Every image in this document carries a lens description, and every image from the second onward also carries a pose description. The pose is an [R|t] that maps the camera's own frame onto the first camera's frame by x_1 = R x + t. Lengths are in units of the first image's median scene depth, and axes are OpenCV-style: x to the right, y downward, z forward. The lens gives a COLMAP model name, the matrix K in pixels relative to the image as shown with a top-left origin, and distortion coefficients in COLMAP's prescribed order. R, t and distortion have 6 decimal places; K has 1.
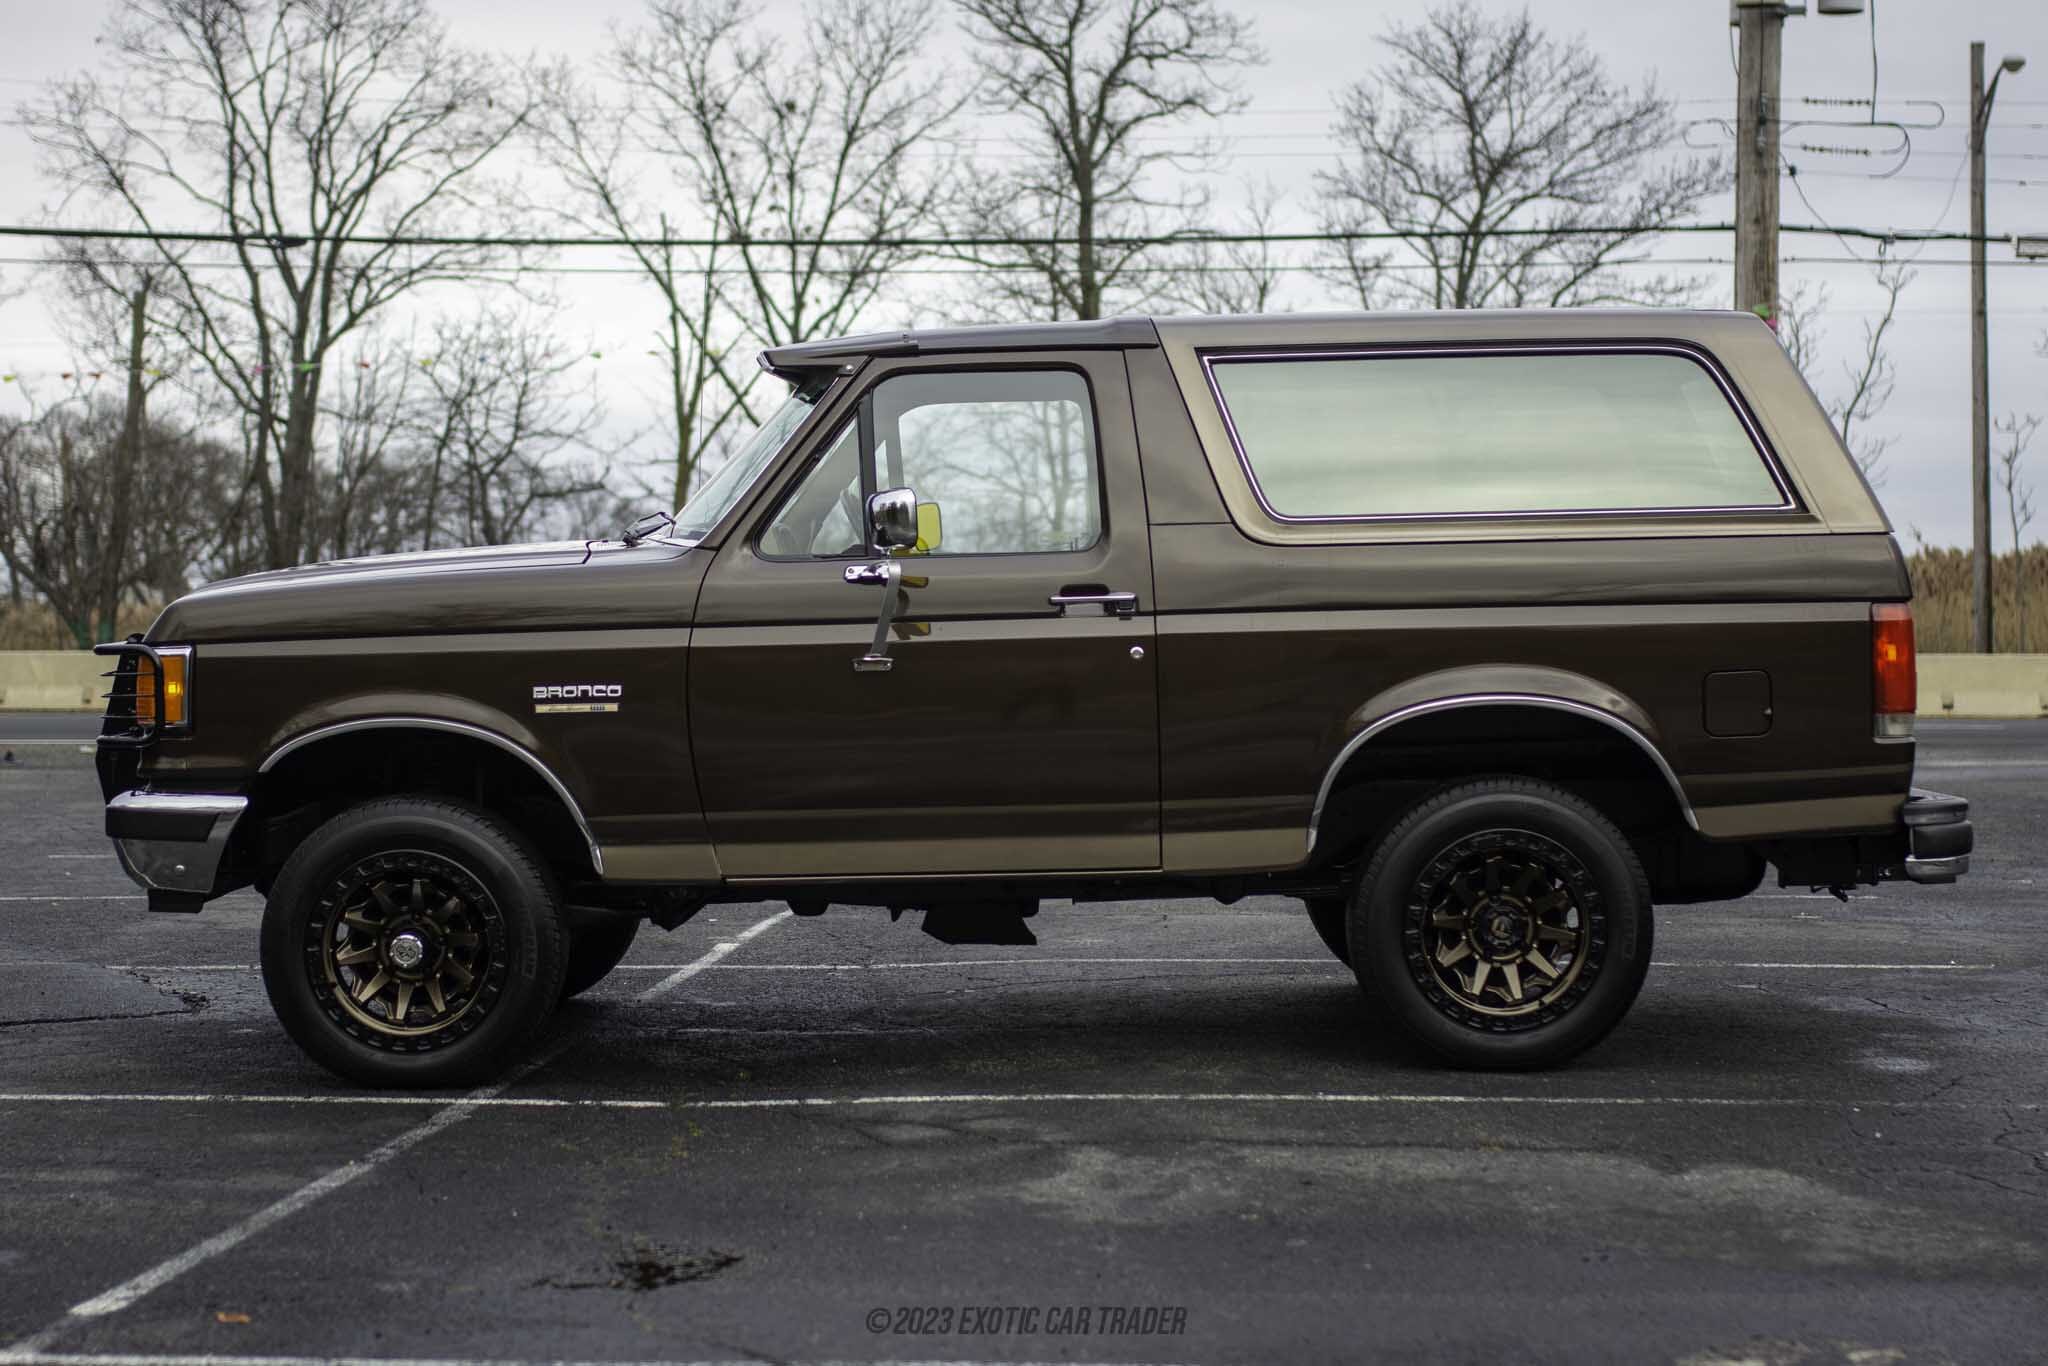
lens RADIAL K [[3756.4, 0, 1032.4], [0, 3756.4, 694.9], [0, 0, 1]] dist [-0.057217, 0.000000]
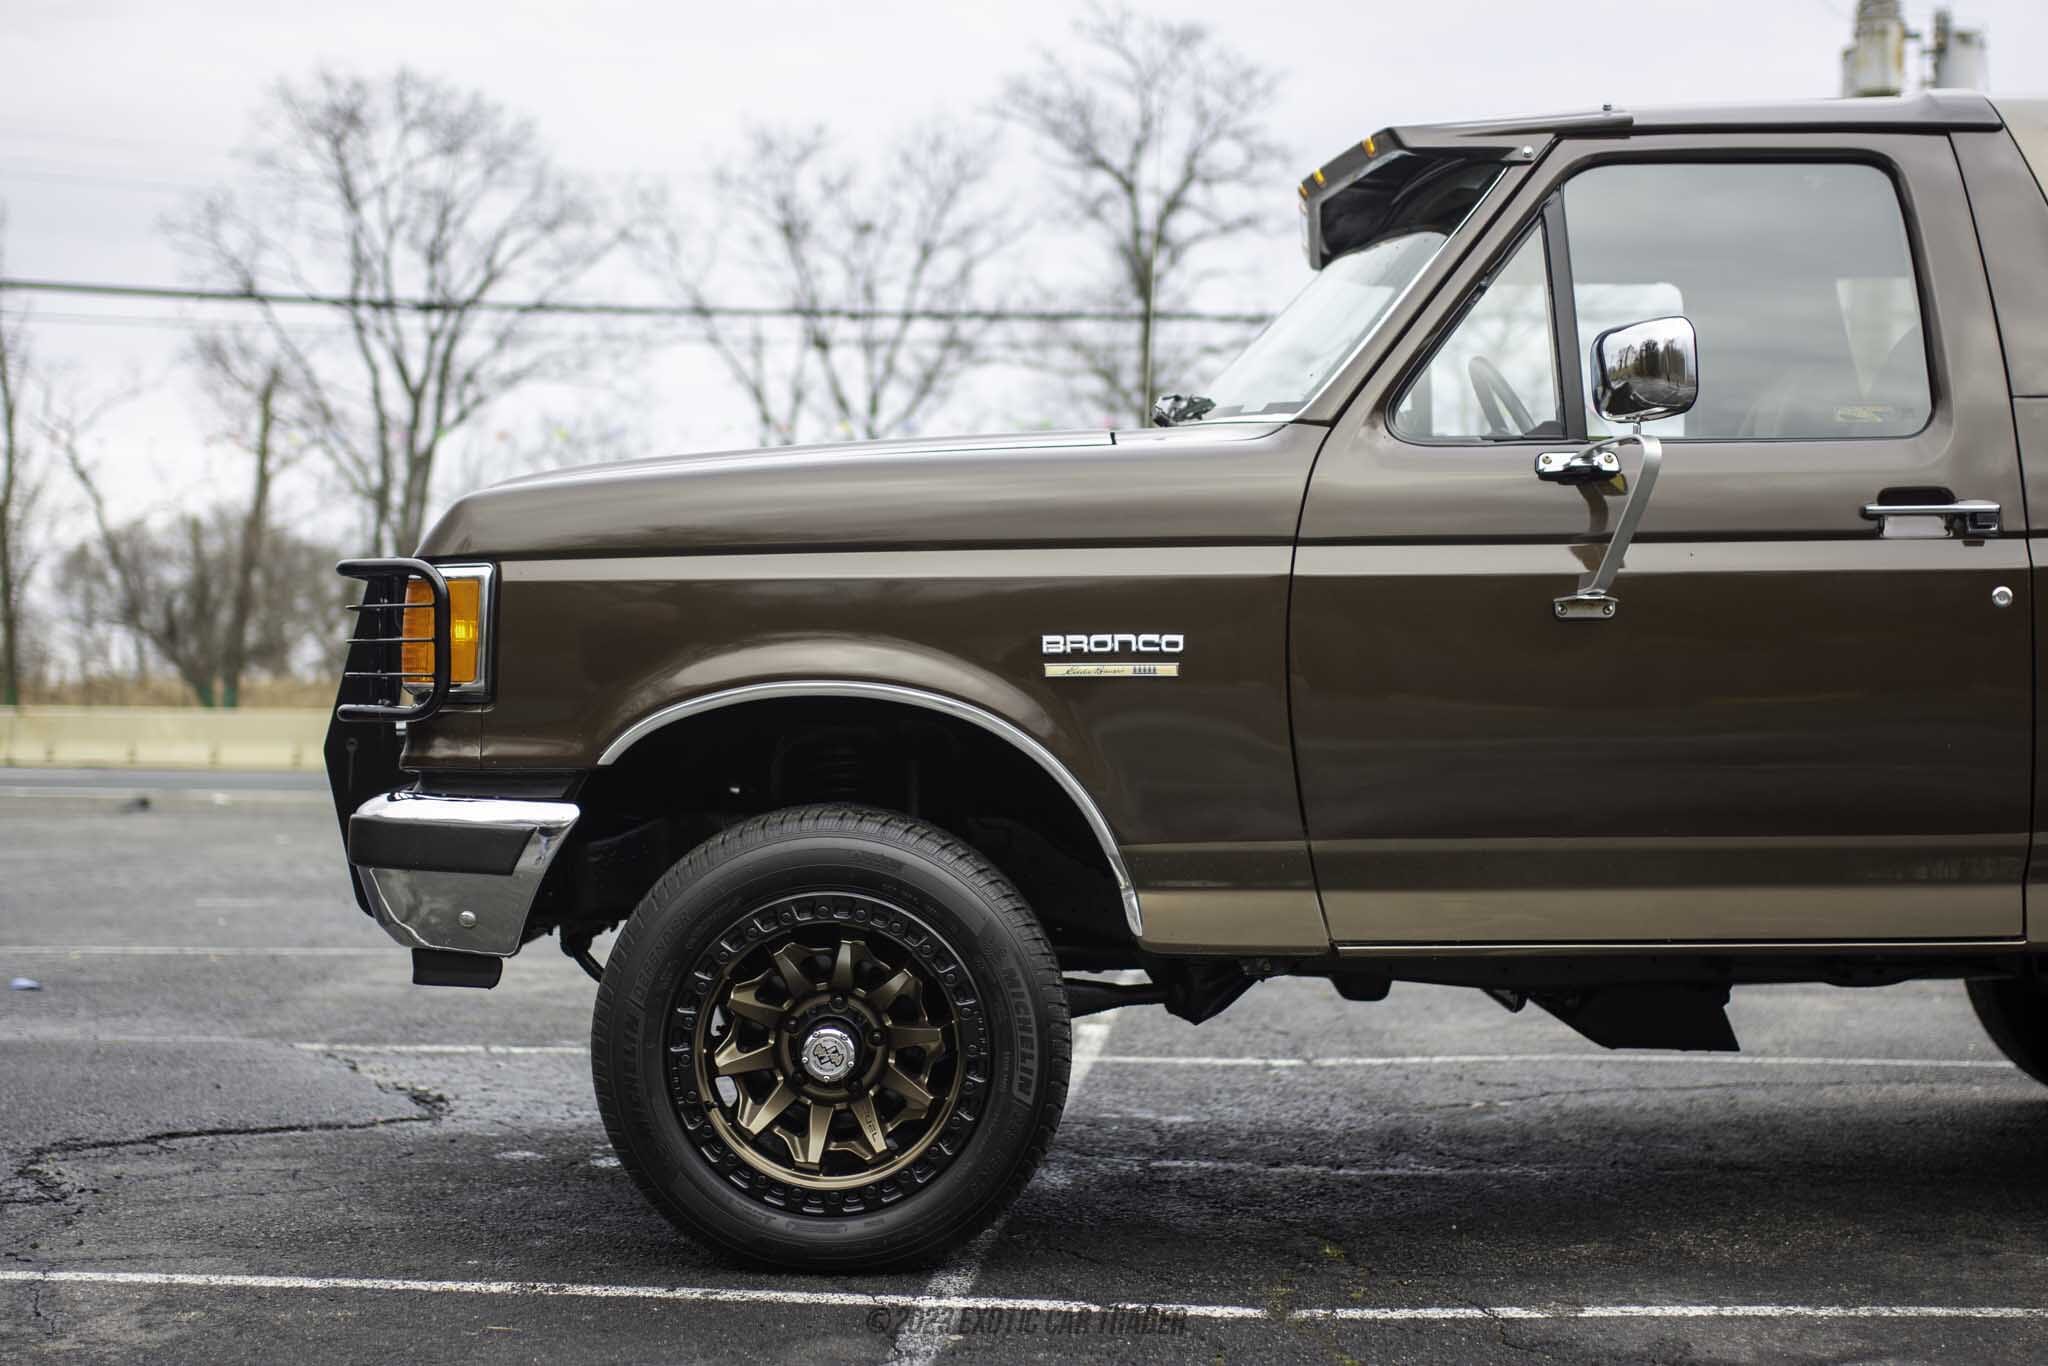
lens RADIAL K [[3175.0, 0, 1001.8], [0, 3175.0, 672.2], [0, 0, 1]] dist [-0.056252, 0.000000]
pose [[0.999882, 0.015304, 0.001258, -0.129722], [-0.015251, 0.999274, -0.034903, 0.020931], [-0.001791, 0.034880, 0.999390, 0.434741]]
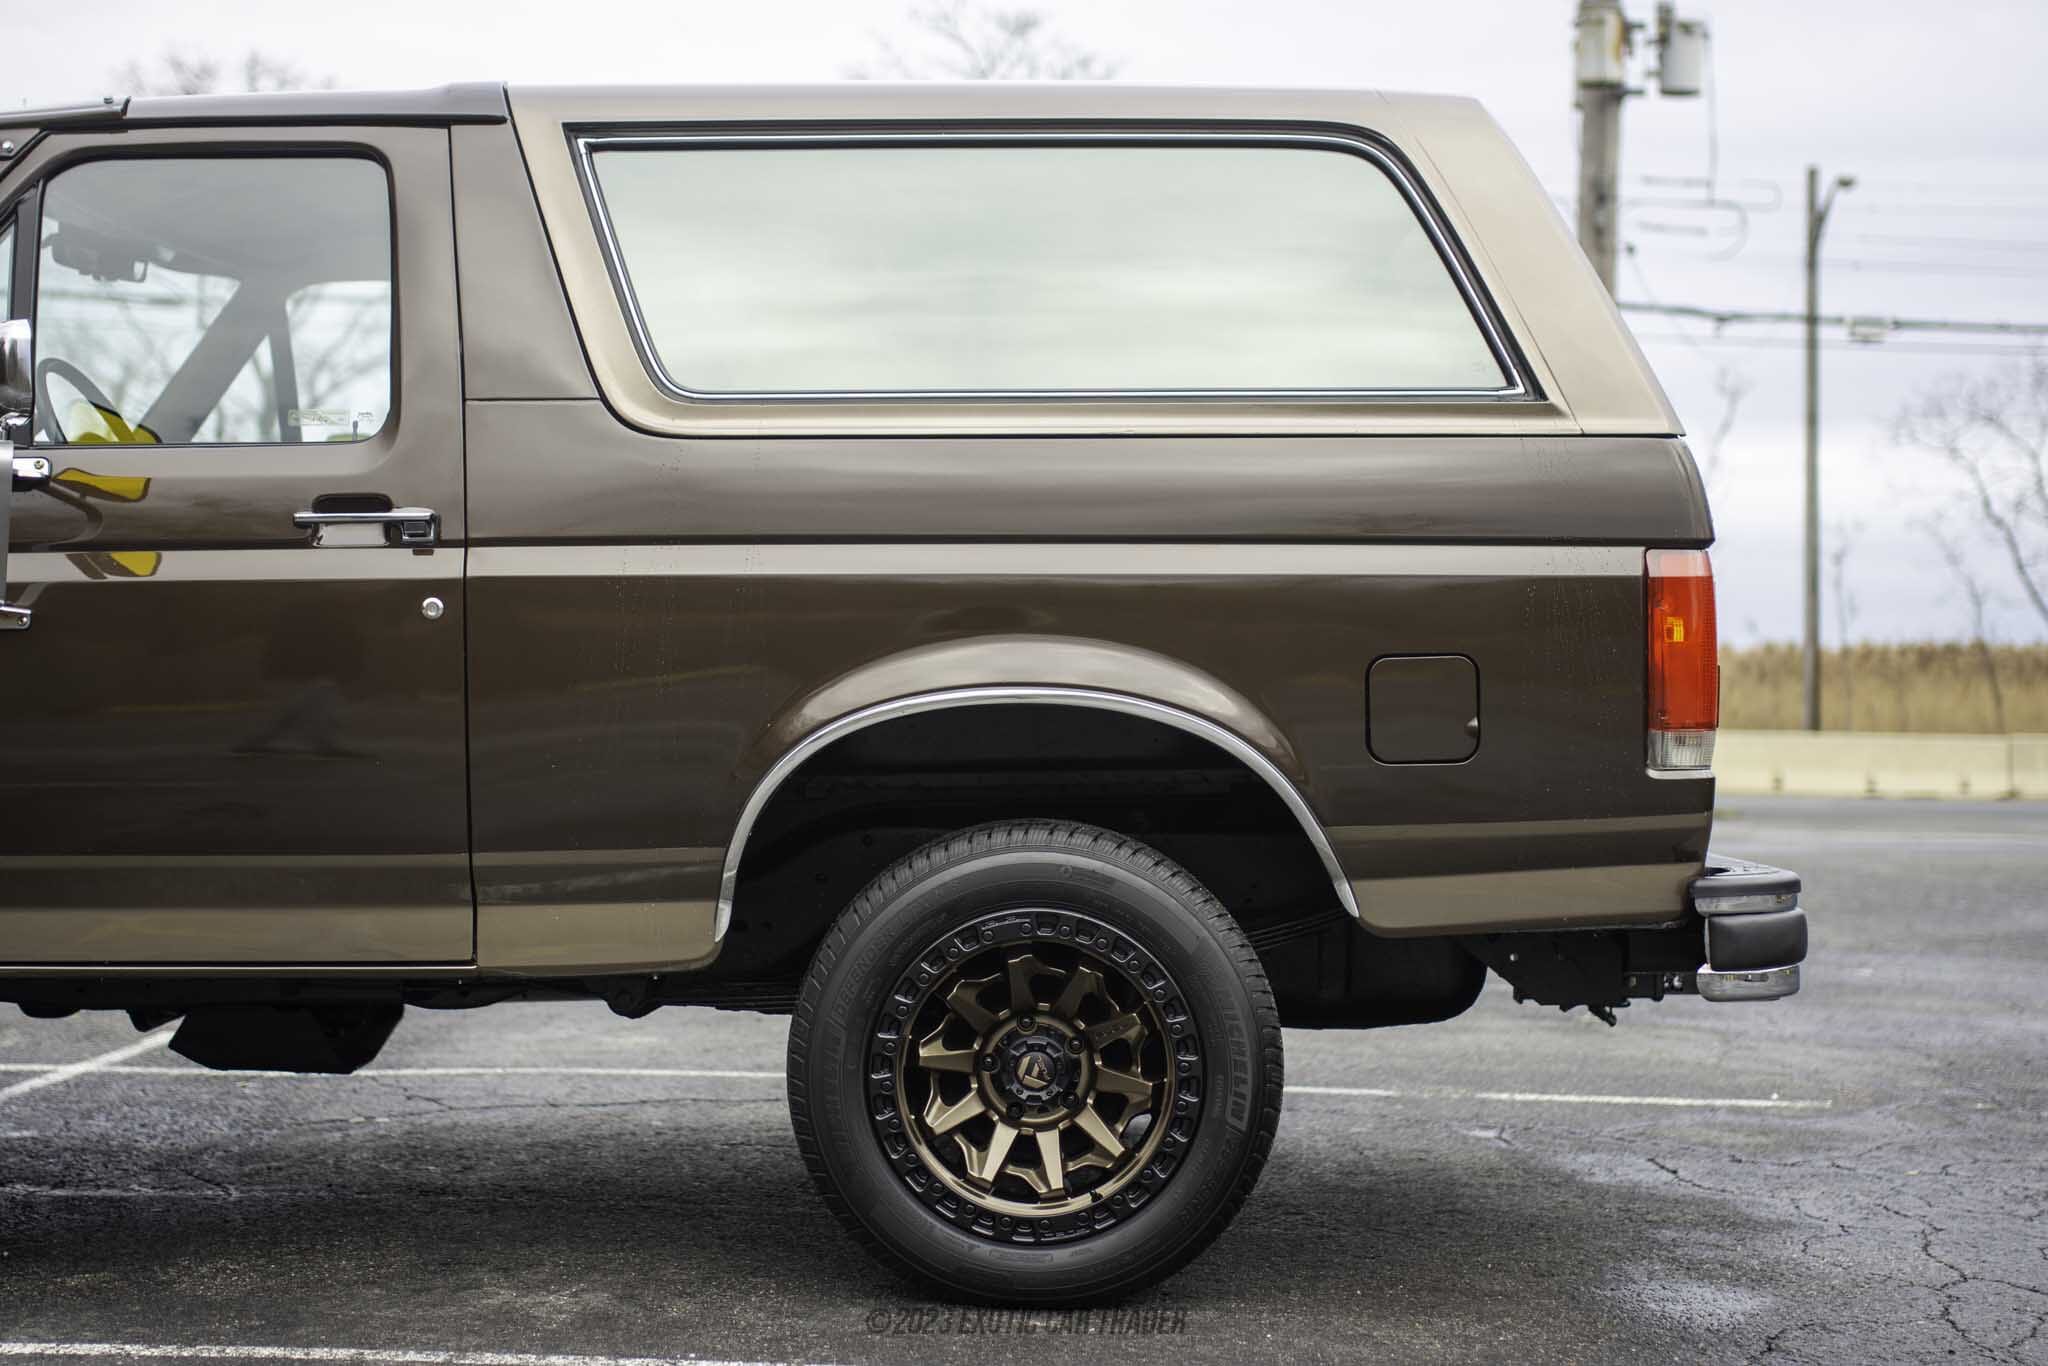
lens RADIAL K [[3175.0, 0, 1043.0], [0, 3175.0, 680.5], [0, 0, 1]] dist [-0.056252, 0.000000]
pose [[0.999772, 0.018403, 0.010858, 0.111728], [-0.018084, 0.999422, -0.028771, 0.012550], [-0.011381, 0.028568, 0.999527, 0.450194]]
